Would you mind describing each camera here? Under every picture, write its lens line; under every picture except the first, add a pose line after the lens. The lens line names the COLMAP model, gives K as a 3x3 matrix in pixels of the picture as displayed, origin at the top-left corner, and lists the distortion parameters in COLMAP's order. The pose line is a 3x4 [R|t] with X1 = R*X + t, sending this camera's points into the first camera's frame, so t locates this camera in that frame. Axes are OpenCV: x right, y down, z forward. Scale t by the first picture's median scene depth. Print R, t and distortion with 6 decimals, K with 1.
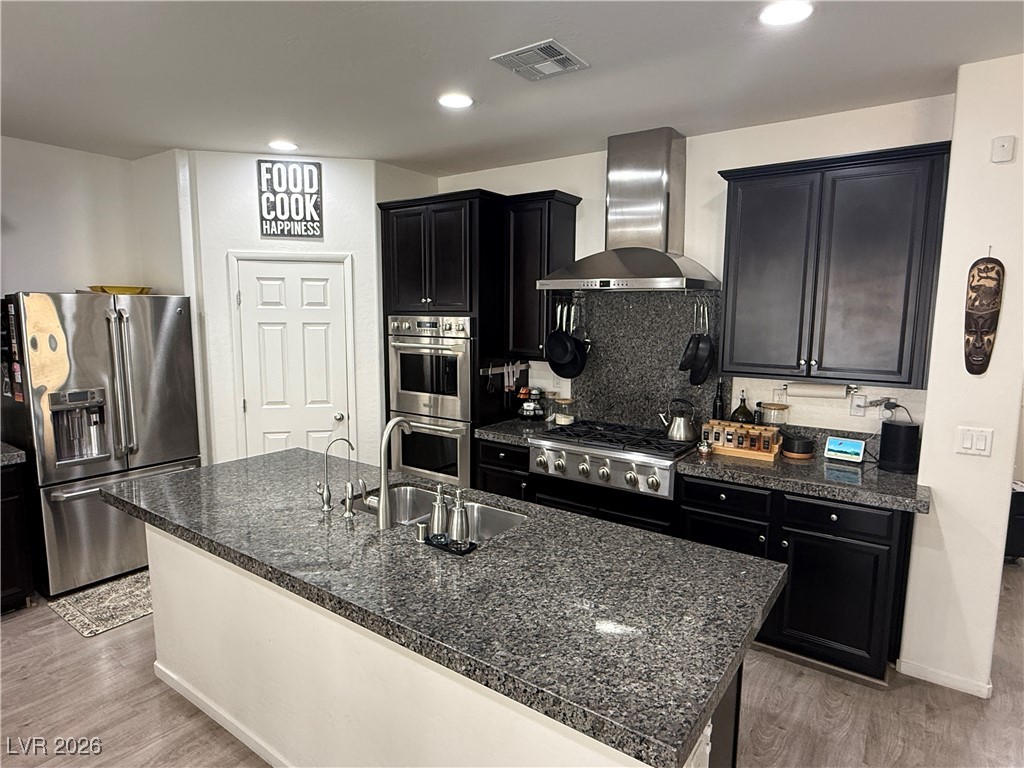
lens RADIAL K [[591.7, 0, 508.8], [0, 591.7, 384.6], [0, 0, 1]] dist [0.003175, -0.005173]
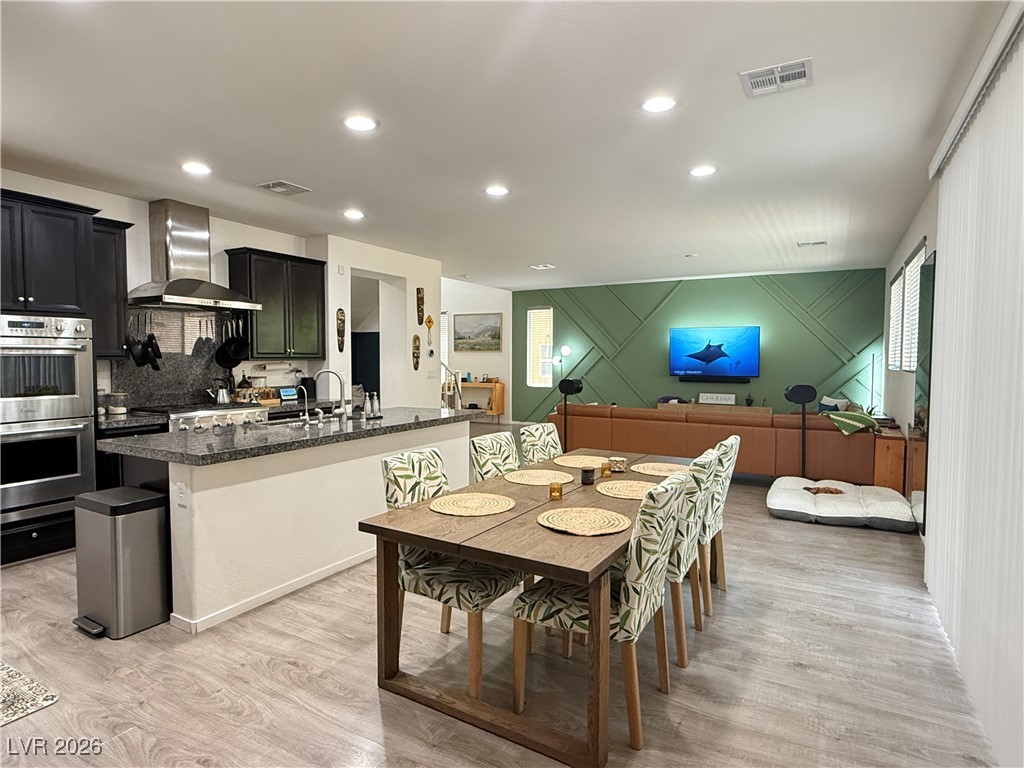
lens RADIAL K [[559.3, 0, 514.3], [0, 559.3, 389.0], [0, 0, 1]] dist [0.000329, -0.000664]
pose [[-0.112451, -0.065587, 0.991490, -1.204291], [0.121279, 0.989453, 0.079207, 0.027728], [-0.986228, 0.129154, -0.103311, 0.348024]]
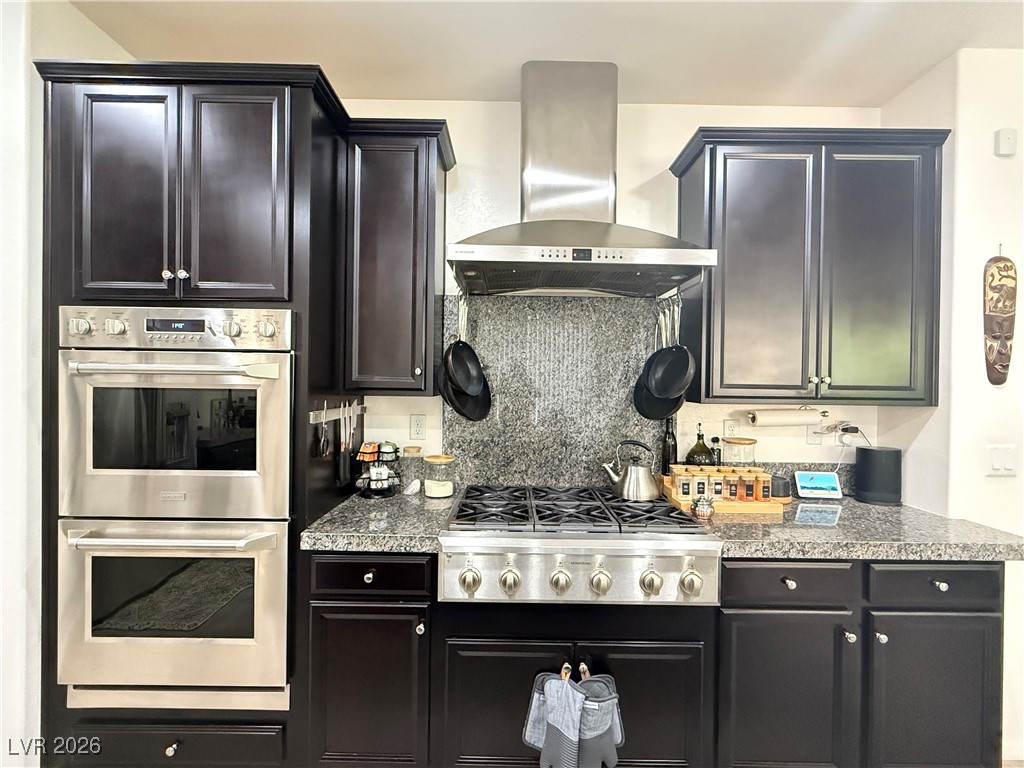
lens RADIAL K [[455.0, 0, 515.1], [0, 455.0, 383.1], [0, 0, 1]] dist [0.001411, -0.000892]
pose [[0.813075, 0.002570, 0.582154, -0.137197], [0.066058, 0.993124, -0.096645, -0.000951], [-0.578400, 0.117036, 0.807314, 0.583623]]
